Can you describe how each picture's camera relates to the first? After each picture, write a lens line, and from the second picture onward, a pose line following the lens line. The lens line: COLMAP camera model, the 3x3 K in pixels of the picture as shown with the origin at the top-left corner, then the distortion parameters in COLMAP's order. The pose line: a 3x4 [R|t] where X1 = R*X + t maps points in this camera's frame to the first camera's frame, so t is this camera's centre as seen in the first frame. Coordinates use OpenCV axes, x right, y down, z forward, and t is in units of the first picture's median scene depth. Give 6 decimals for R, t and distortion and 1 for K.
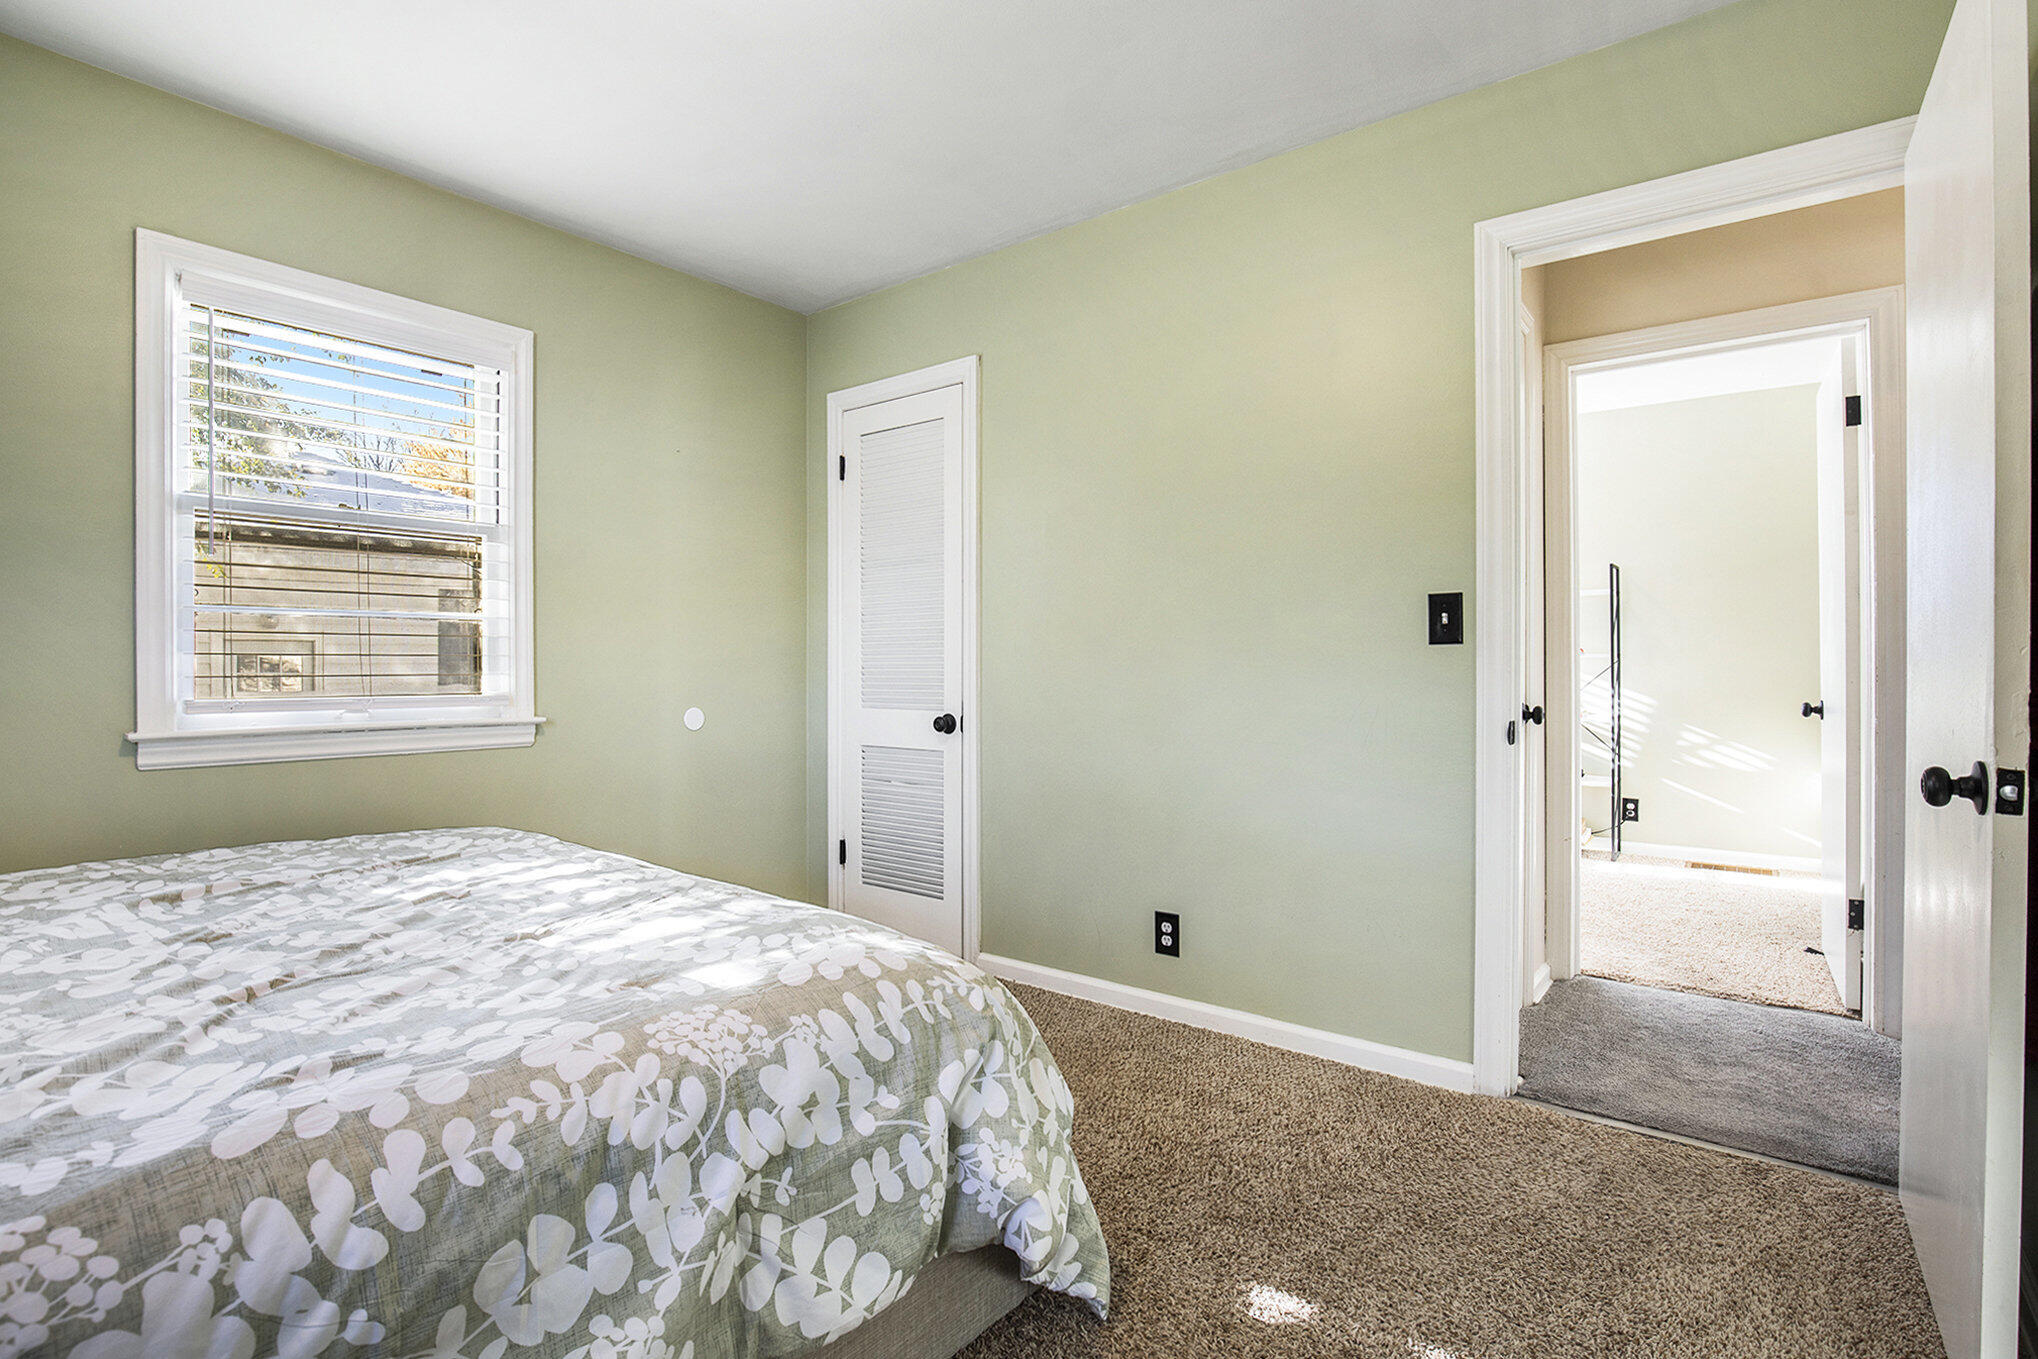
lens RADIAL K [[990.4, 0, 1019.0], [0, 990.4, 679.5], [0, 0, 1]] dist [-0.000752, -0.000081]
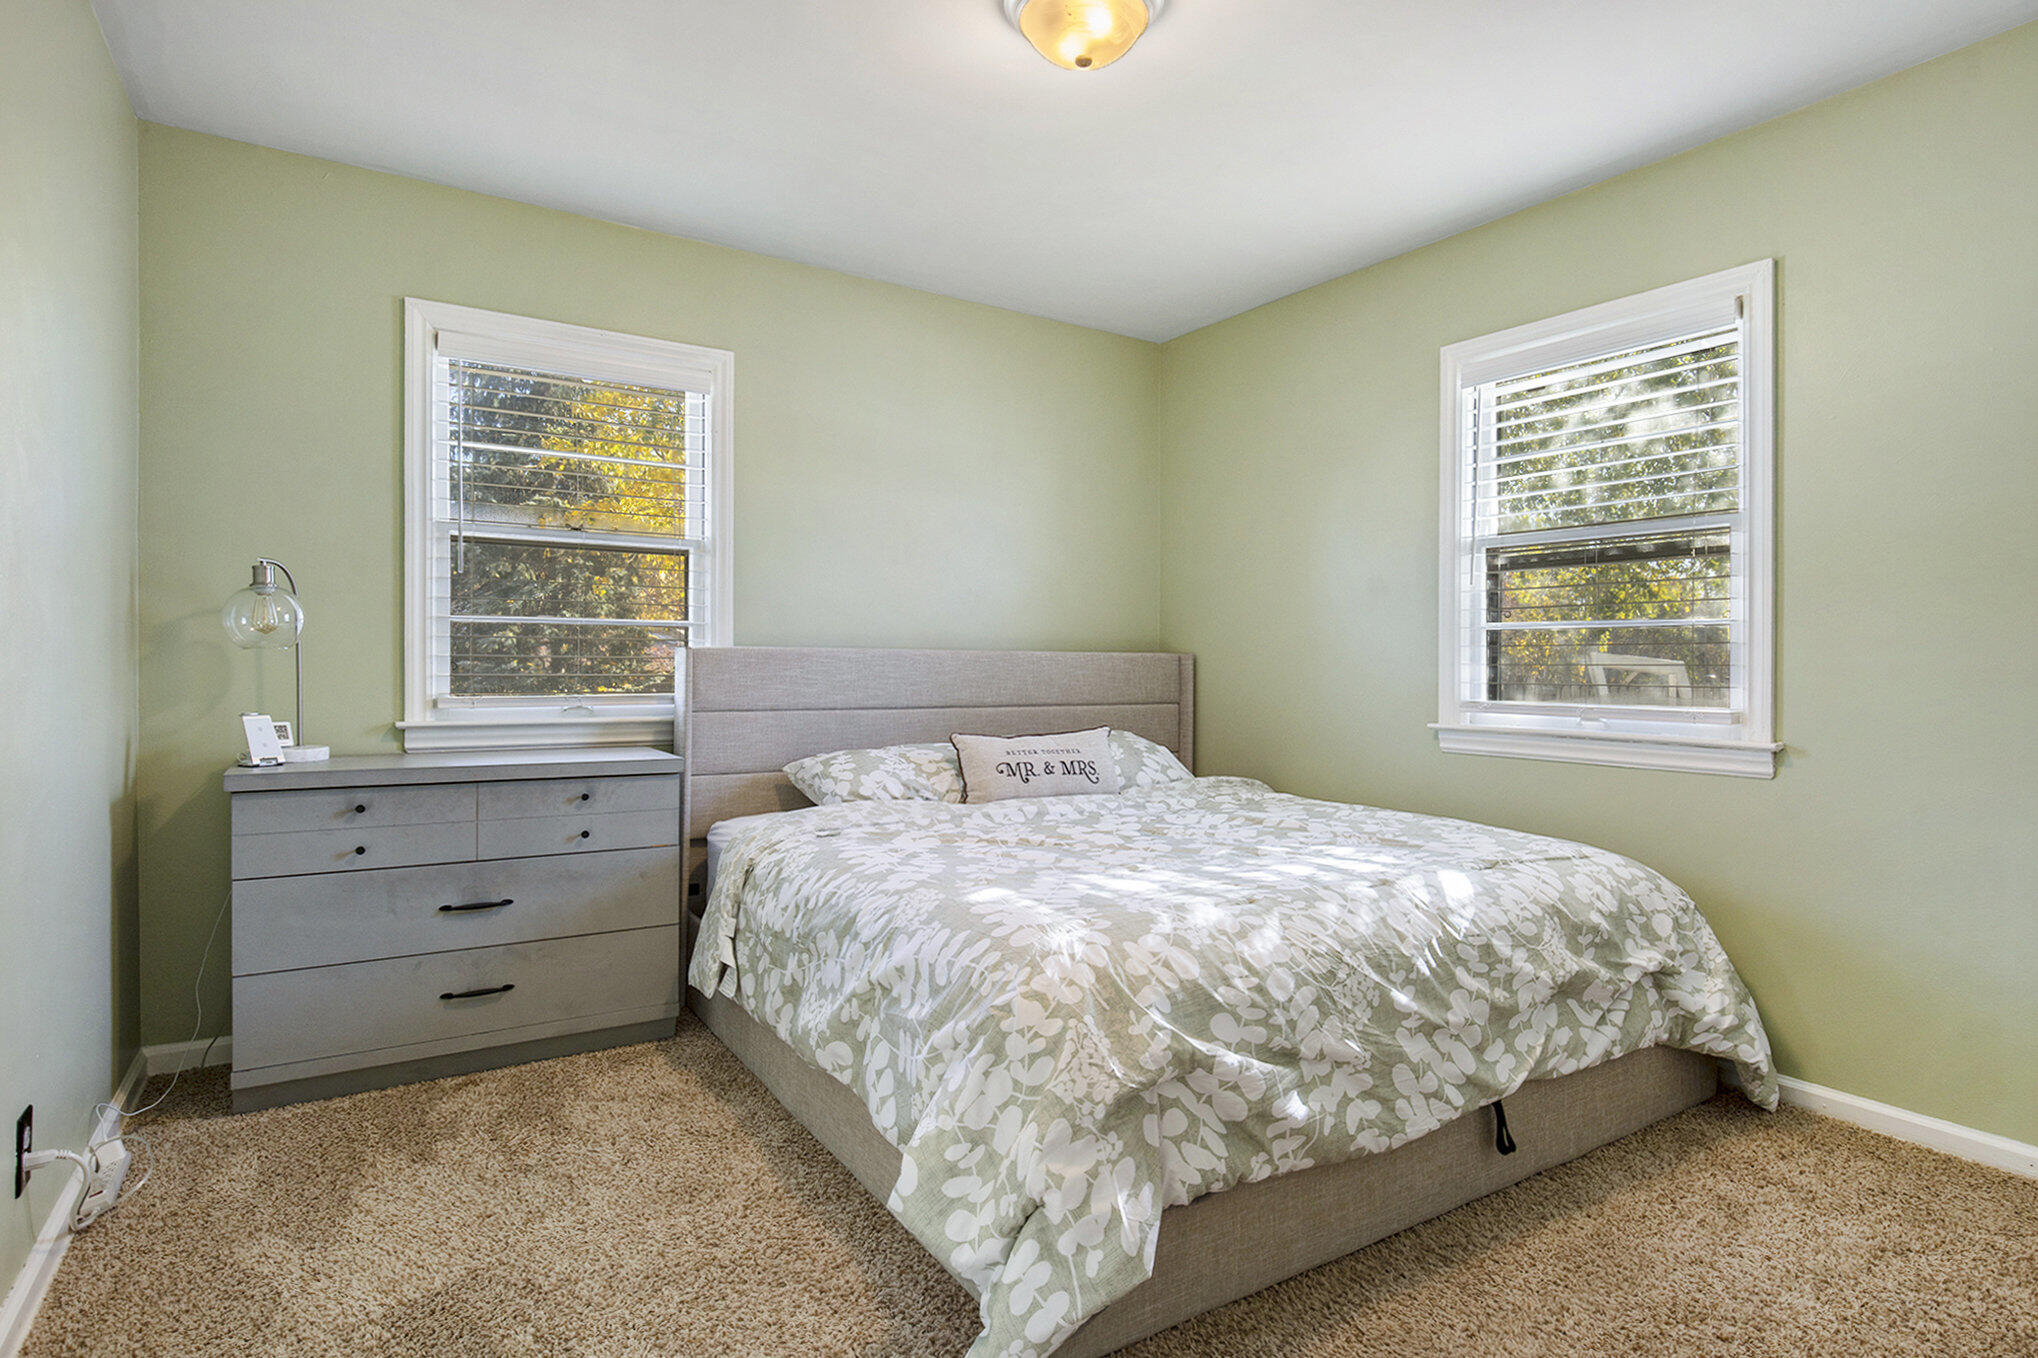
lens RADIAL K [[1088.9, 0, 1019.0], [0, 1088.9, 679.0], [0, 0, 1]] dist [0.000116, -0.000037]
pose [[-0.331304, 0.006563, -0.943501, 0.636757], [-0.022613, 0.999633, 0.014894, -0.014501], [0.943253, 0.026270, -0.331034, 0.867957]]
